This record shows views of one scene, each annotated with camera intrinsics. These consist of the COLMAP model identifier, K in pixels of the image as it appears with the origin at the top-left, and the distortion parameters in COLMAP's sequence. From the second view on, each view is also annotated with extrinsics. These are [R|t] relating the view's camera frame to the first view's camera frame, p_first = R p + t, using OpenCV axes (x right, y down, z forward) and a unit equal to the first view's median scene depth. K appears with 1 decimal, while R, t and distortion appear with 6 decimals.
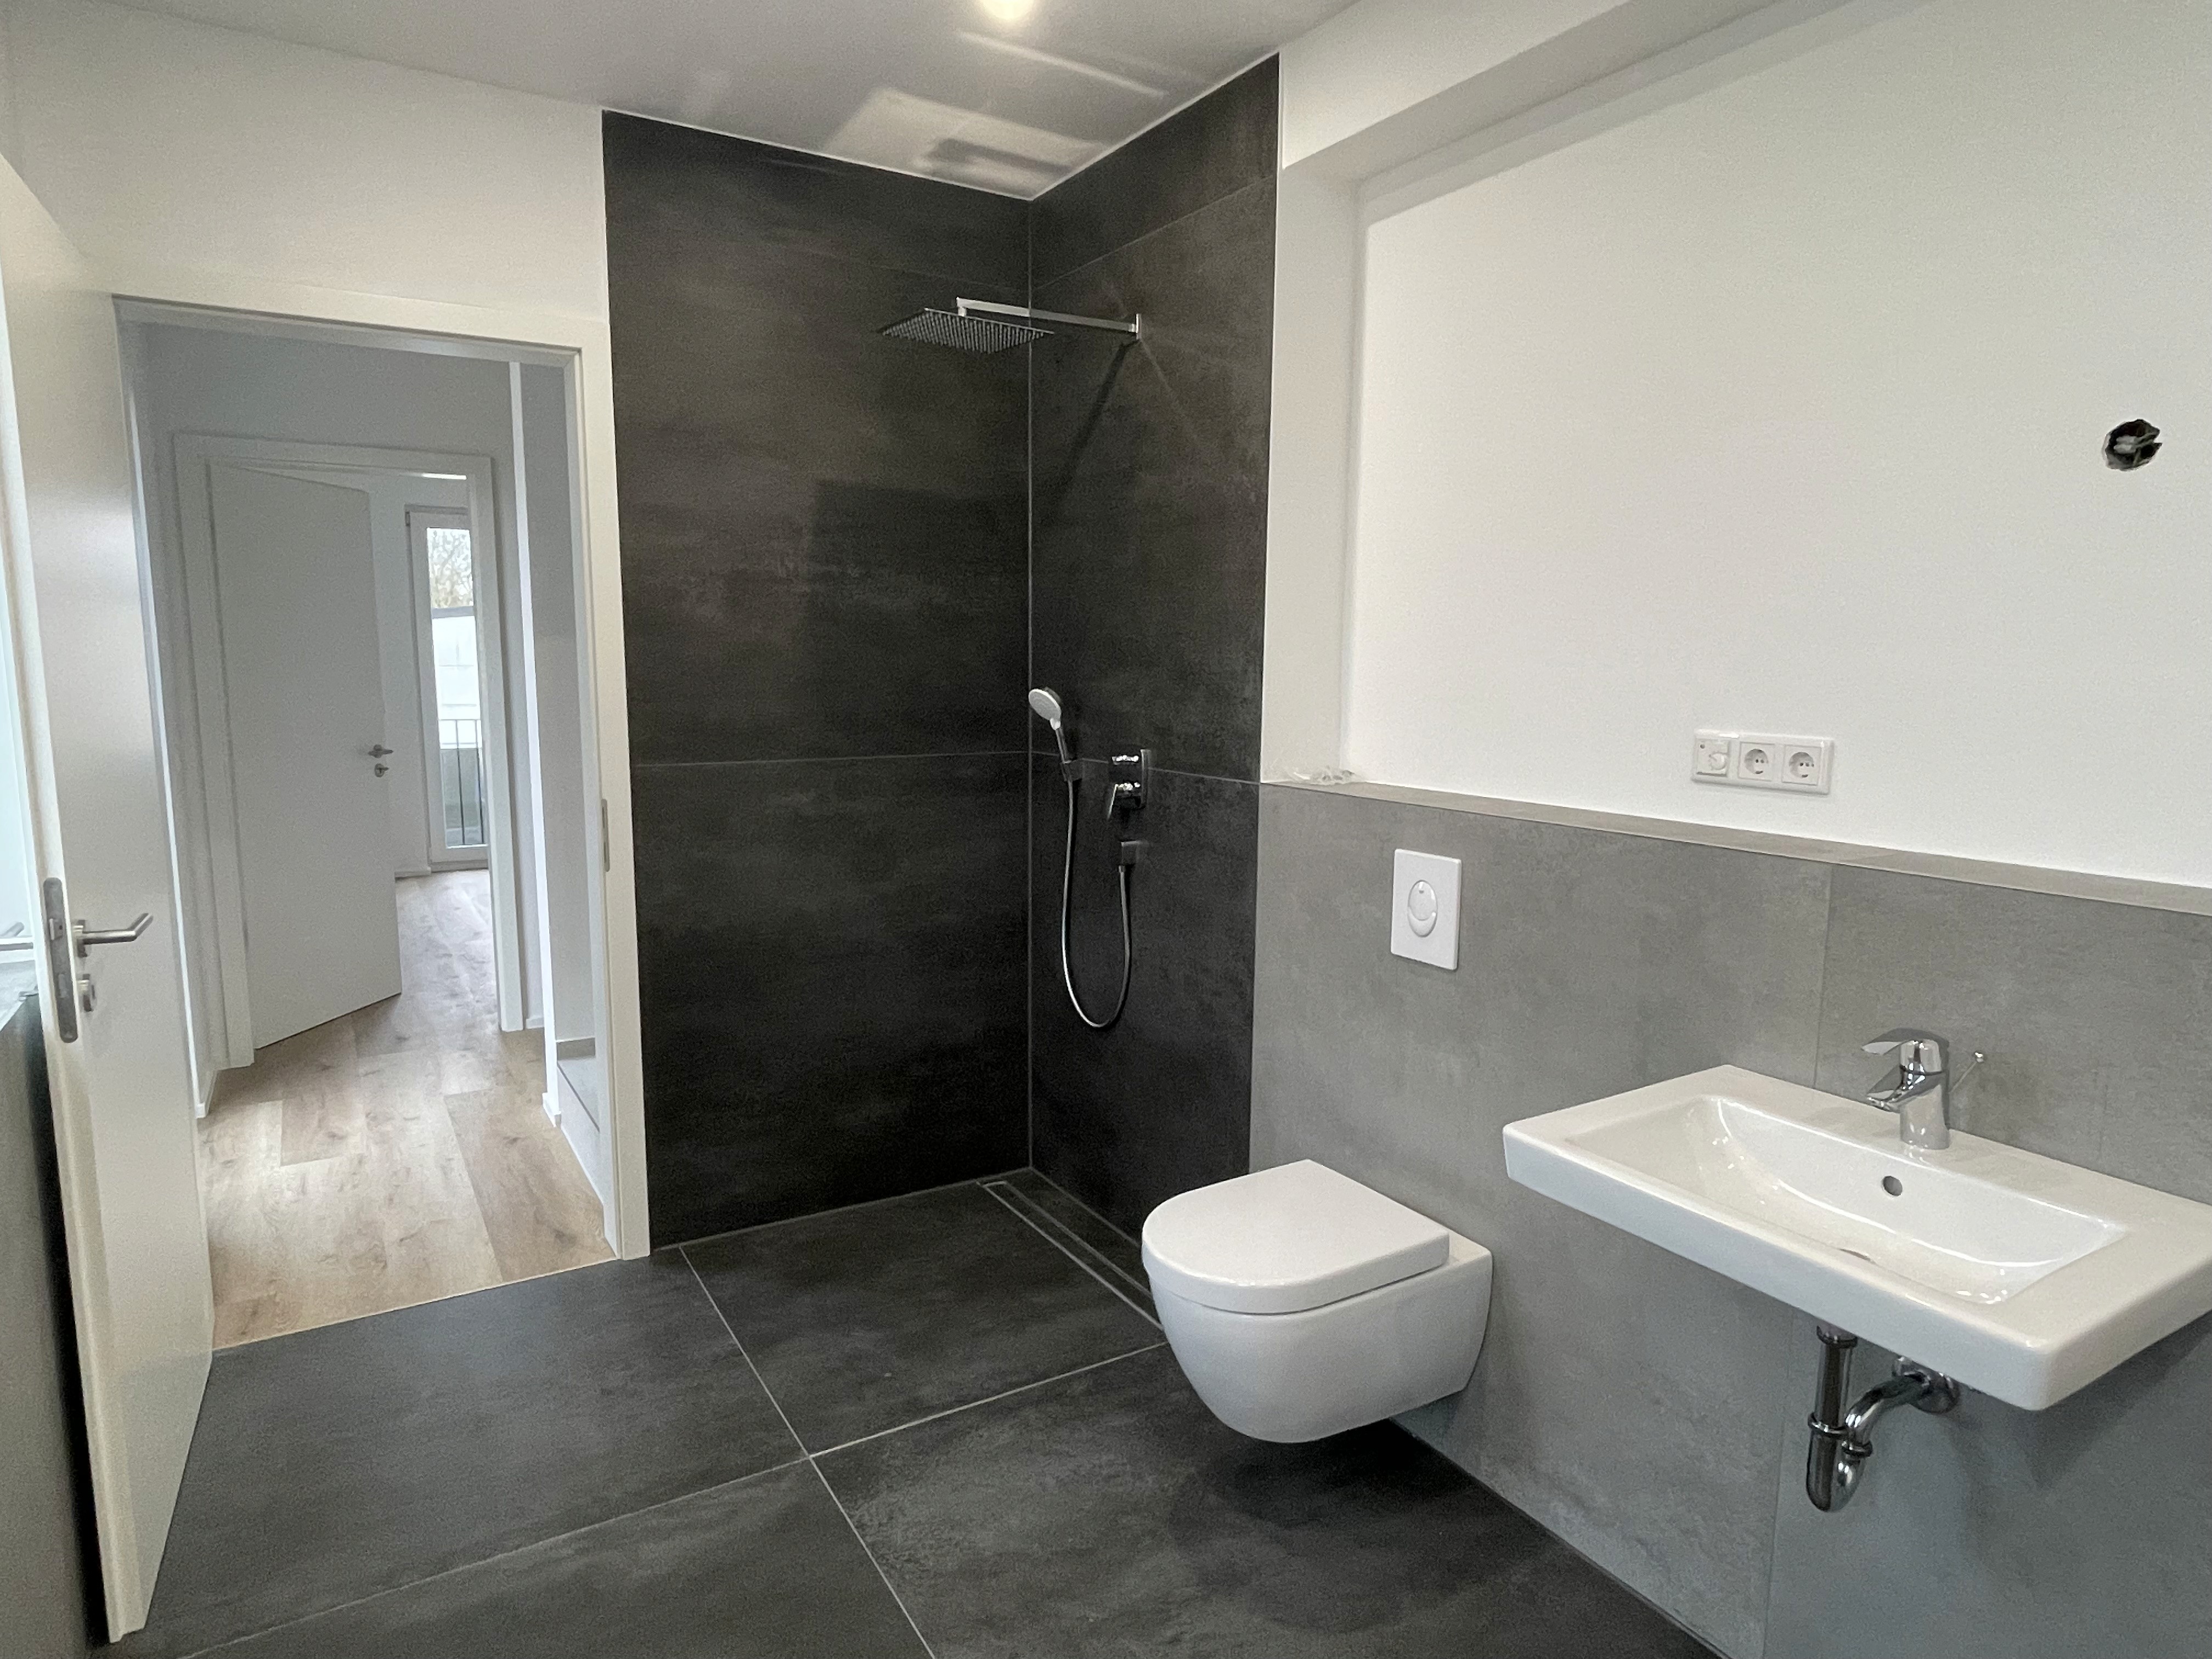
lens RADIAL K [[1289.4, 0, 1107.7], [0, 1289.4, 821.8], [0, 0, 1]] dist [-0.000775, -0.000138]
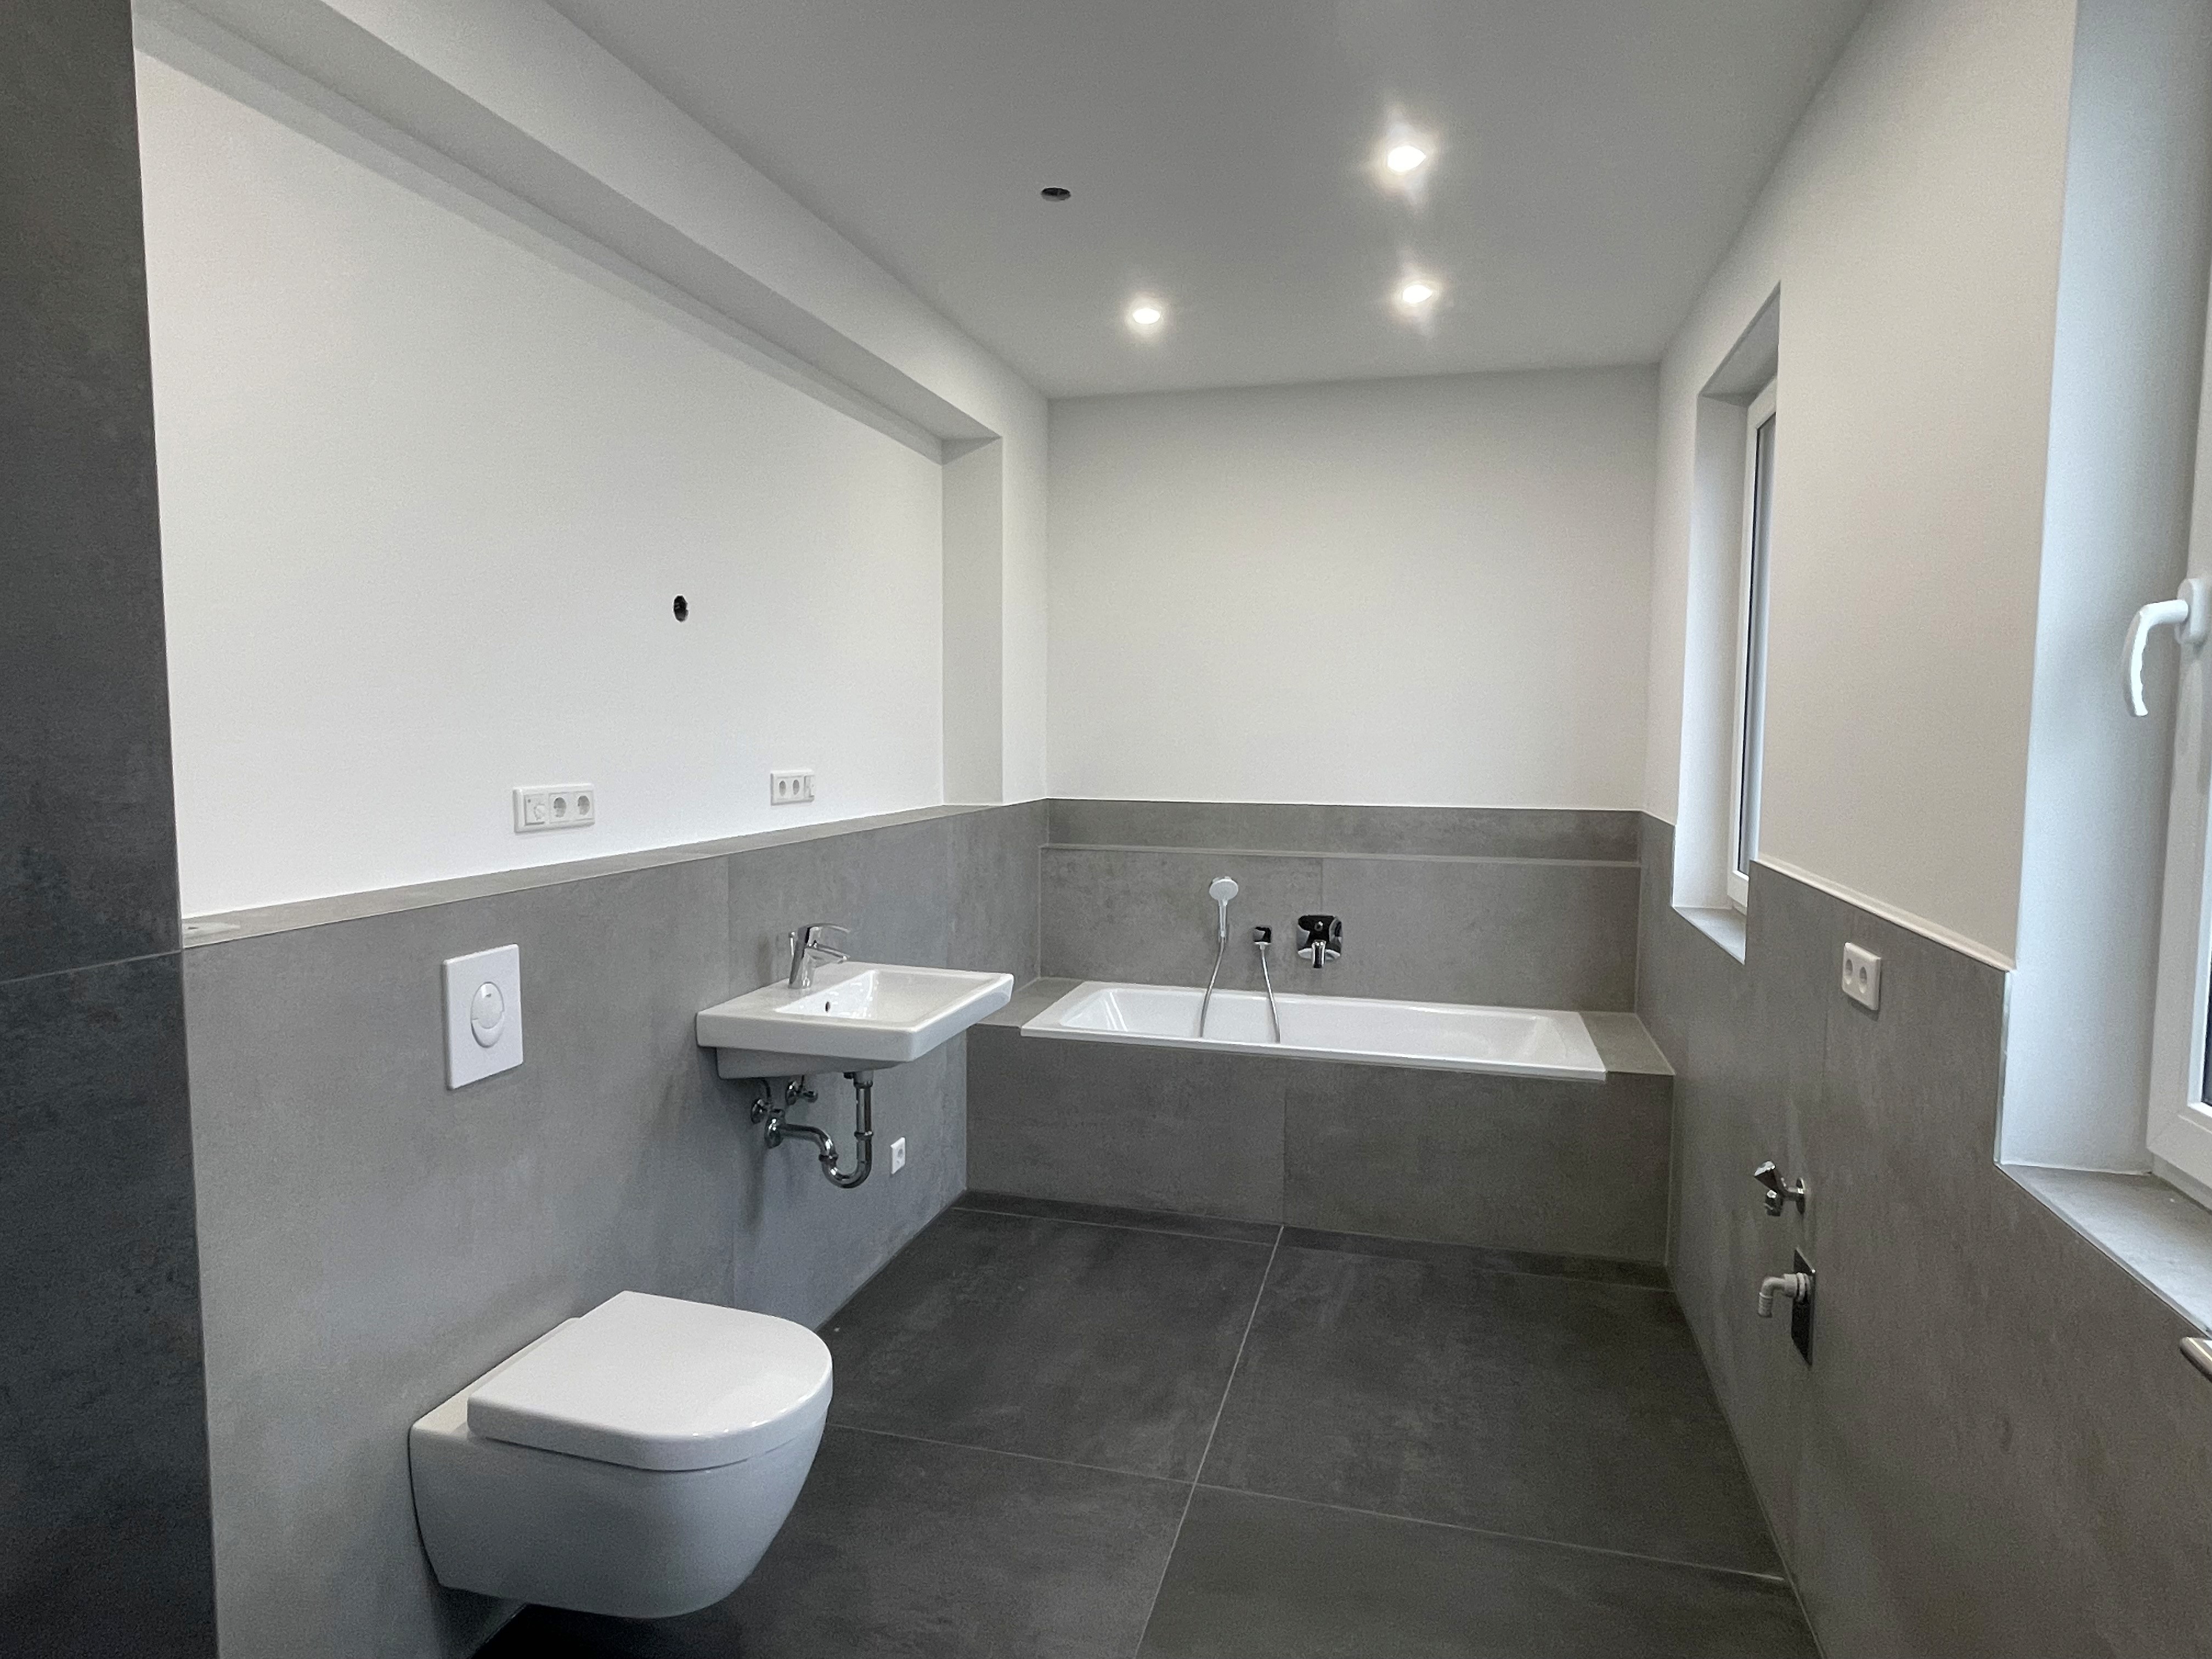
lens RADIAL K [[1289.4, 0, 1105.9], [0, 1289.4, 836.7], [0, 0, 1]] dist [-0.000775, -0.000138]
pose [[-0.683246, -0.068949, 0.726926, -0.675935], [0.088666, 0.980331, 0.176322, -0.169706], [-0.724785, 0.184925, -0.663694, 1.279919]]
